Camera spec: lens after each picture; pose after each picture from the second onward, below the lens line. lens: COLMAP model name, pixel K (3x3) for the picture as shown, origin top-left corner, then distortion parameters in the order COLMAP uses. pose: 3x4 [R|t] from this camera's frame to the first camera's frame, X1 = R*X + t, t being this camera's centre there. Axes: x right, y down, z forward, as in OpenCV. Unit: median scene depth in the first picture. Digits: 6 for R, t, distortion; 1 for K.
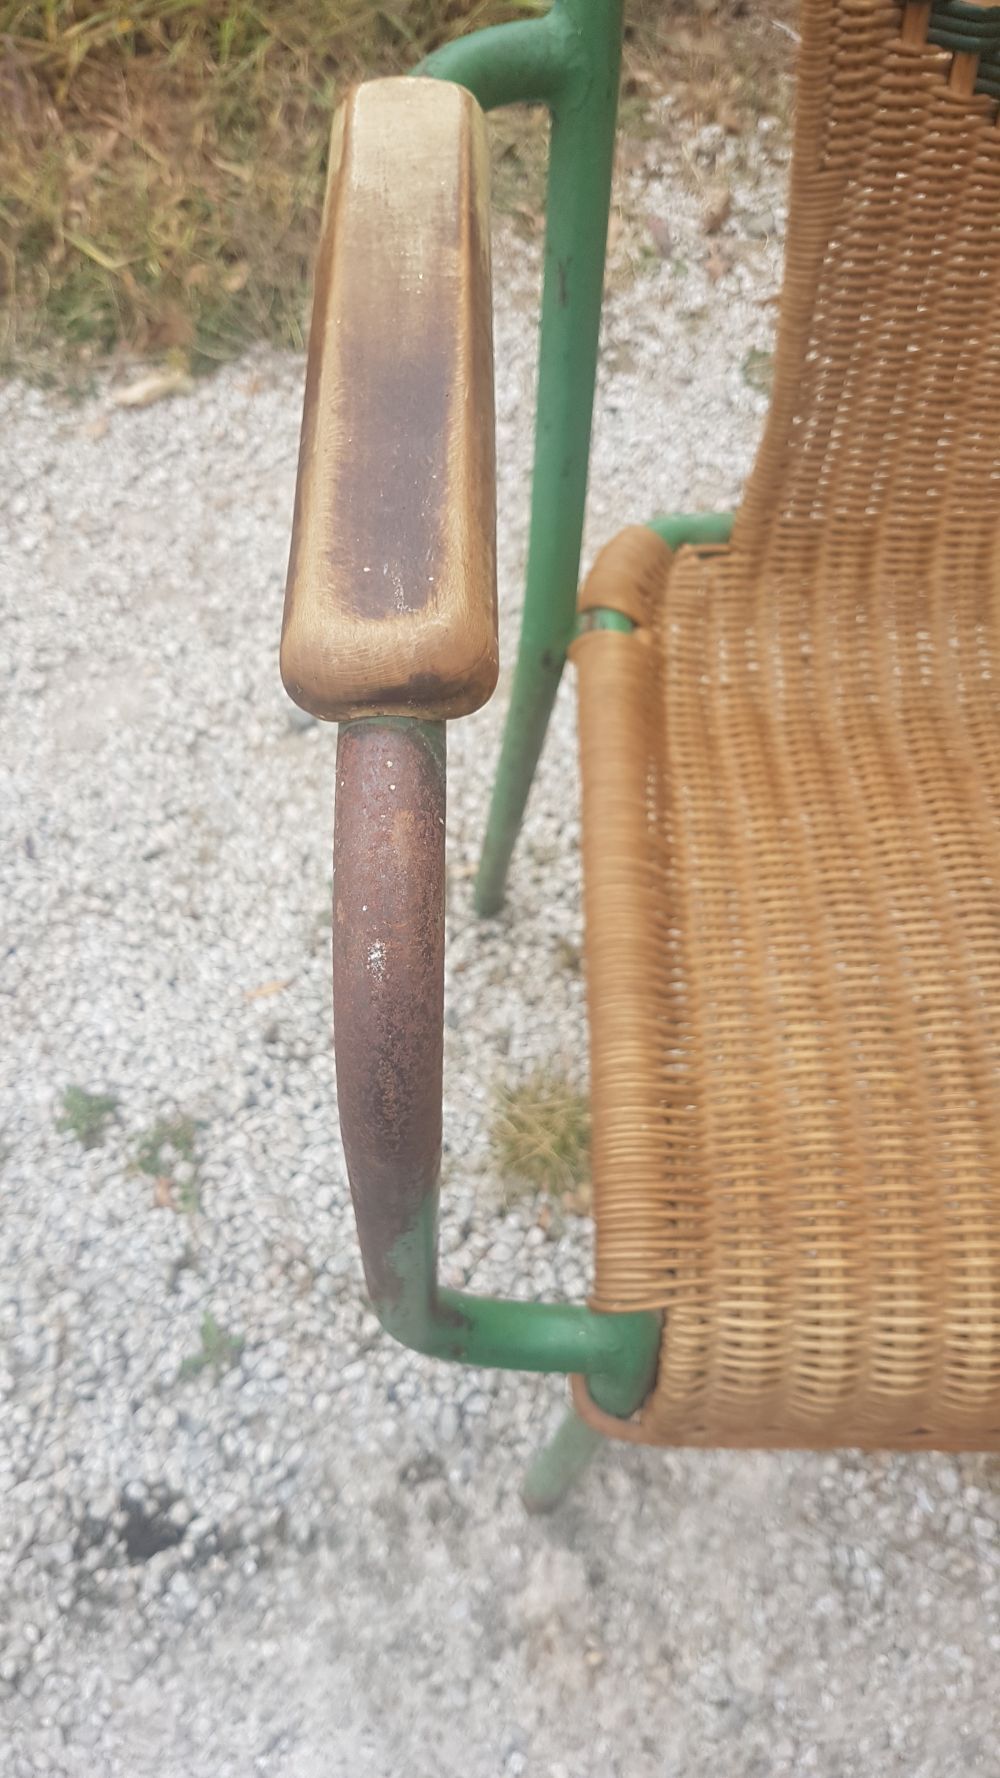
lens RADIAL K [[1380.1, 0, 436.2], [0, 1380.1, 878.3], [0, 0, 1]] dist [-0.038073, 0.015161]
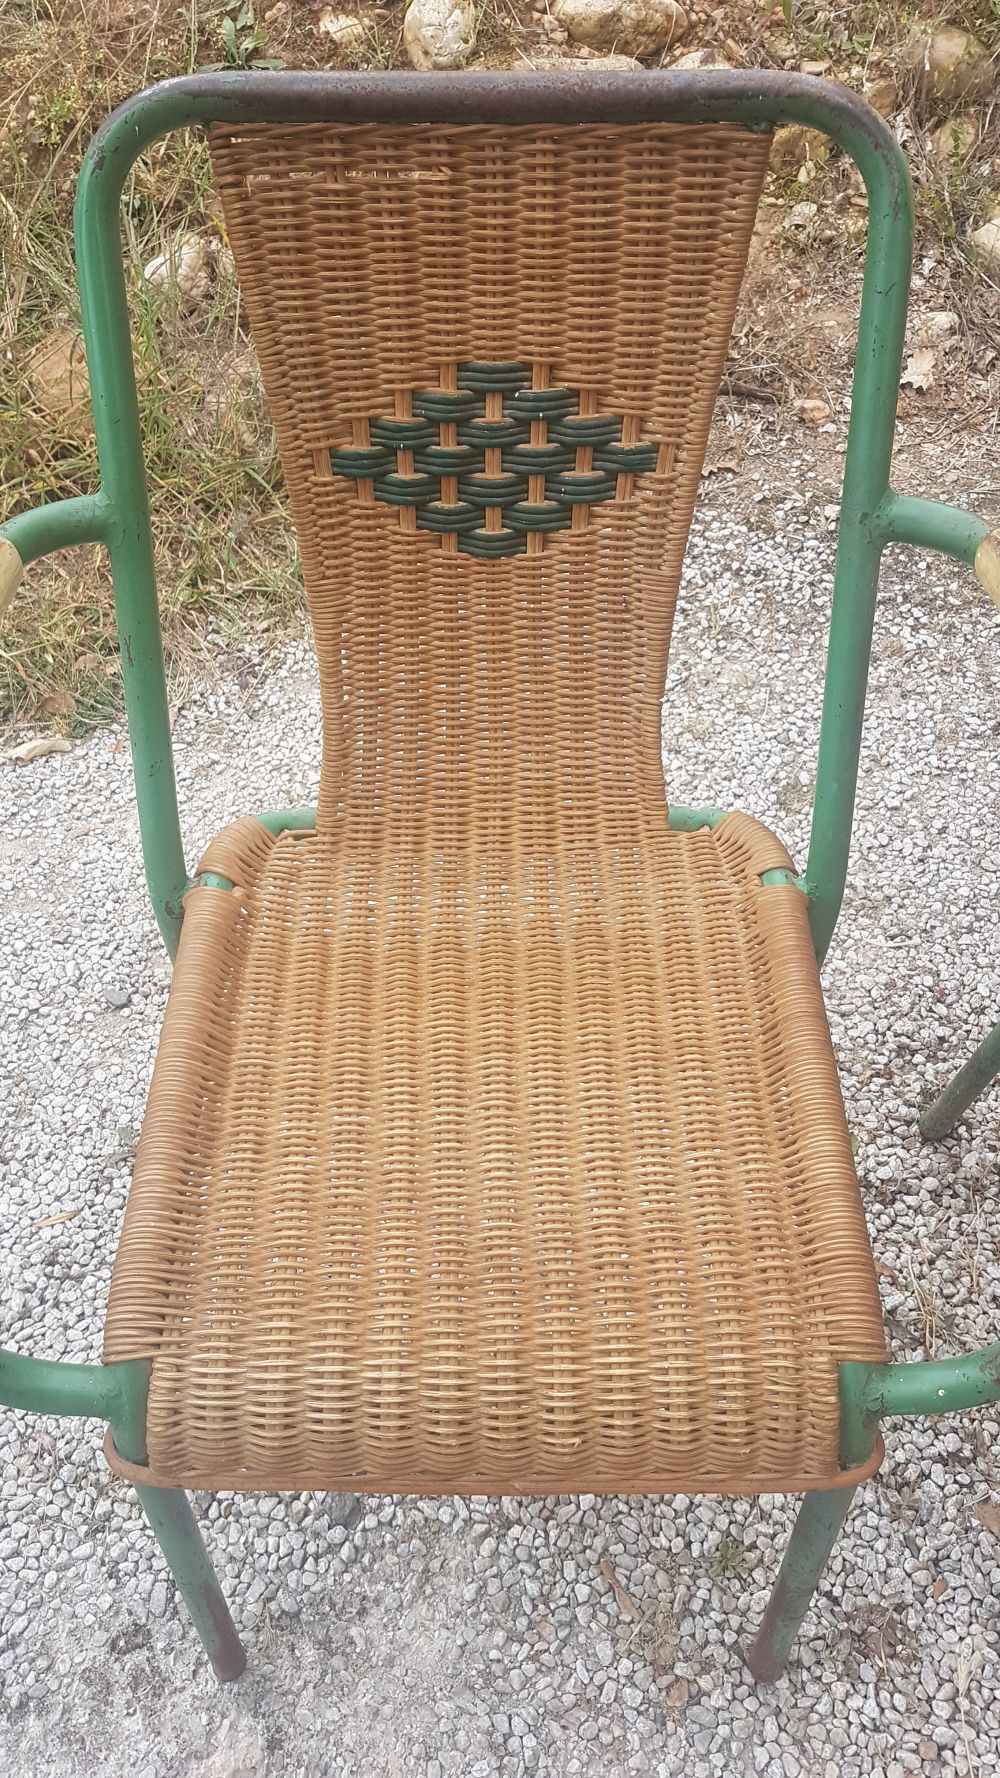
lens RADIAL K [[1380.1, 0, 491.0], [0, 1380.1, 874.1], [0, 0, 1]] dist [-0.038073, 0.015161]
pose [[0.999901, -0.012063, -0.007311, 0.294770], [0.009677, 0.963726, -0.266718, 0.125637], [0.010263, 0.266621, 0.963747, -0.232797]]
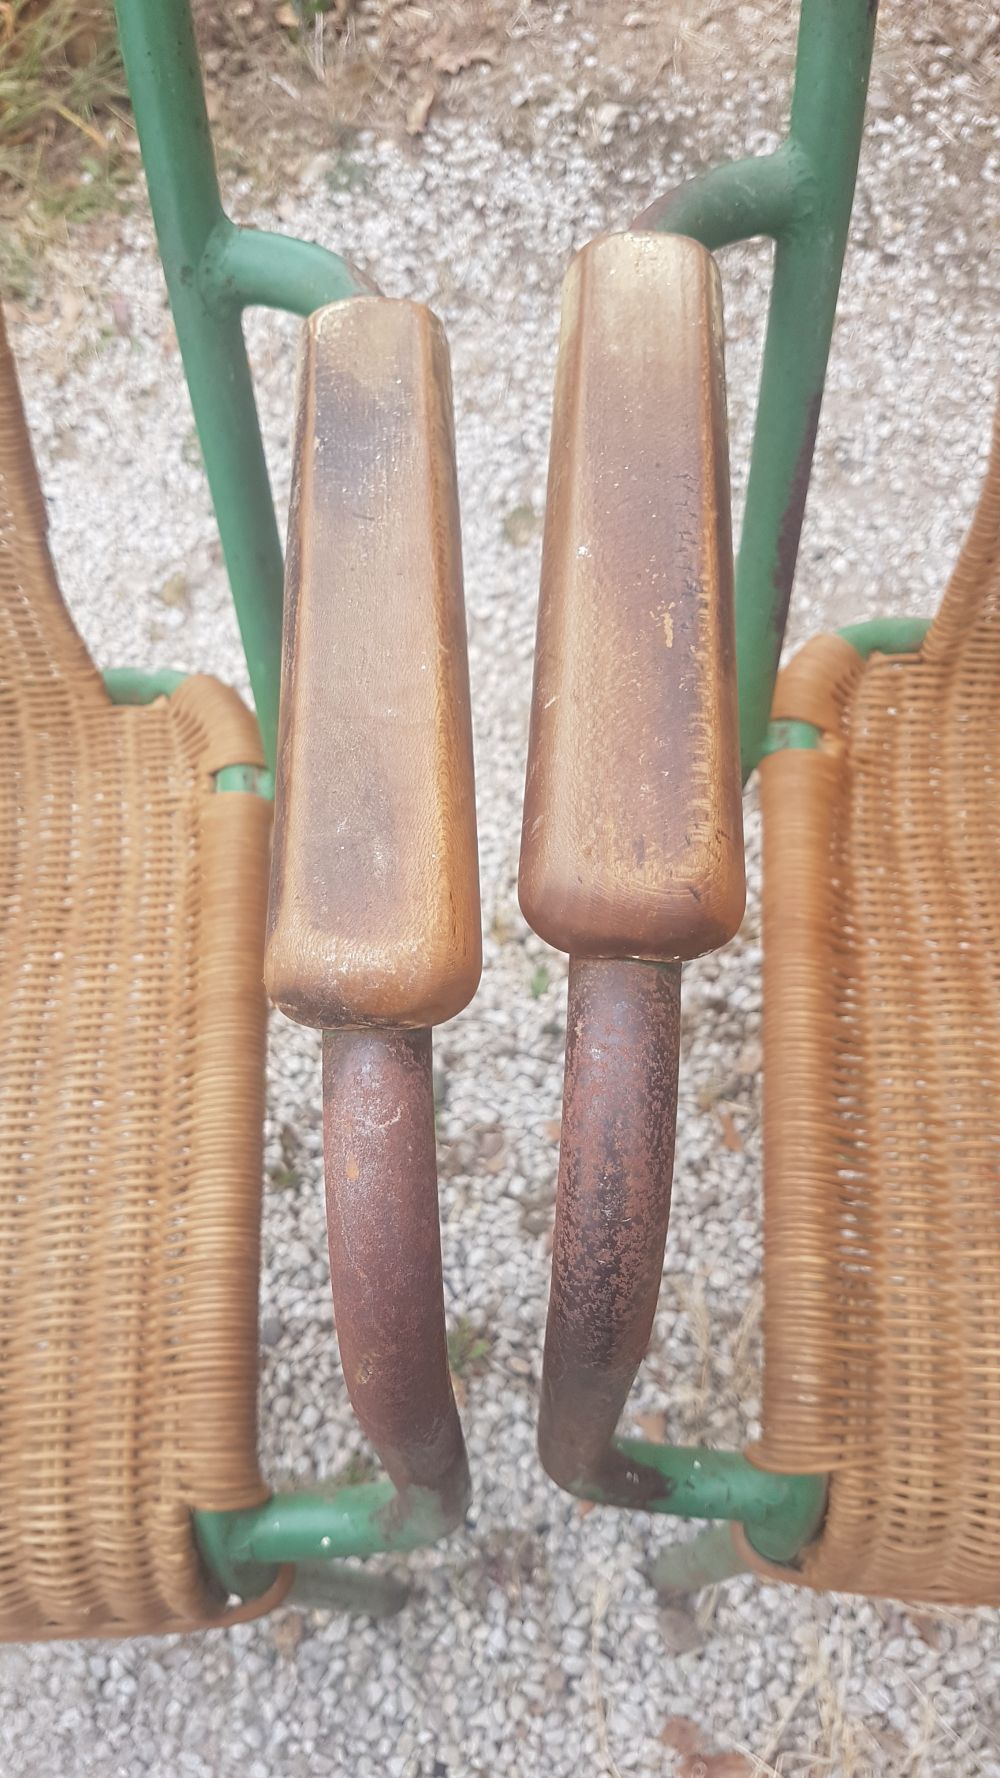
lens RADIAL K [[1380.1, 0, 517.1], [0, 1380.1, 871.1], [0, 0, 1]] dist [-0.038073, 0.015161]
pose [[0.997650, -0.065852, -0.018926, 0.642071], [0.066036, 0.997775, 0.009235, -0.077600], [0.018276, -0.010463, 0.999778, 0.004281]]
